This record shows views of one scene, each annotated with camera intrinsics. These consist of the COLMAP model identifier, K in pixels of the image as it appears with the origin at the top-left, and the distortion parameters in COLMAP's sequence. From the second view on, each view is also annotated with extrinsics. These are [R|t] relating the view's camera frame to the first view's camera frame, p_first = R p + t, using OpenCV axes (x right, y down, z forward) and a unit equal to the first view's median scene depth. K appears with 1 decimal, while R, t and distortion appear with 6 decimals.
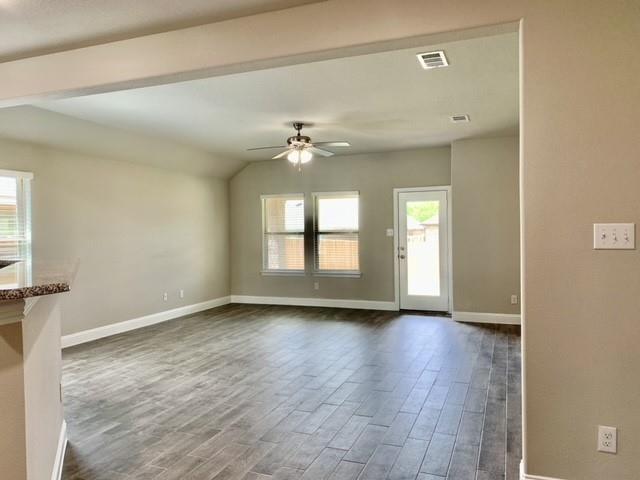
lens RADIAL K [[493.3, 0, 320.0], [0, 493.3, 240.0], [0, 0, 1]] dist [0.009659, -0.010637]
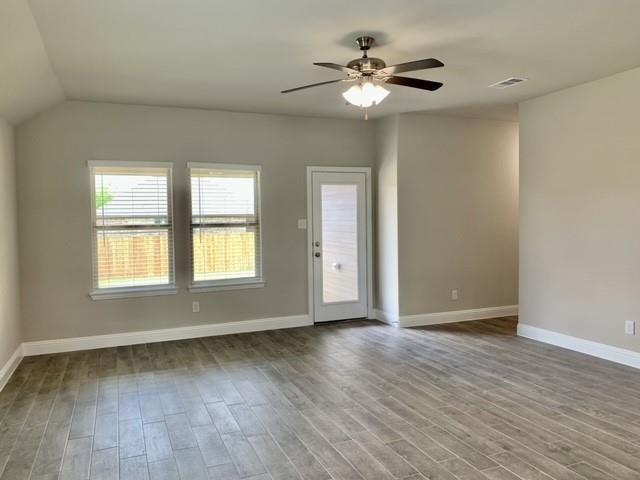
lens RADIAL K [[490.1, 0, 319.7], [0, 490.1, 232.1], [0, 0, 1]] dist [0.013340, -0.000752]
pose [[0.721407, -0.022033, 0.692160, -0.365733], [0.022680, 0.999709, 0.008185, -0.008342], [-0.692140, 0.009794, 0.721697, 0.441776]]
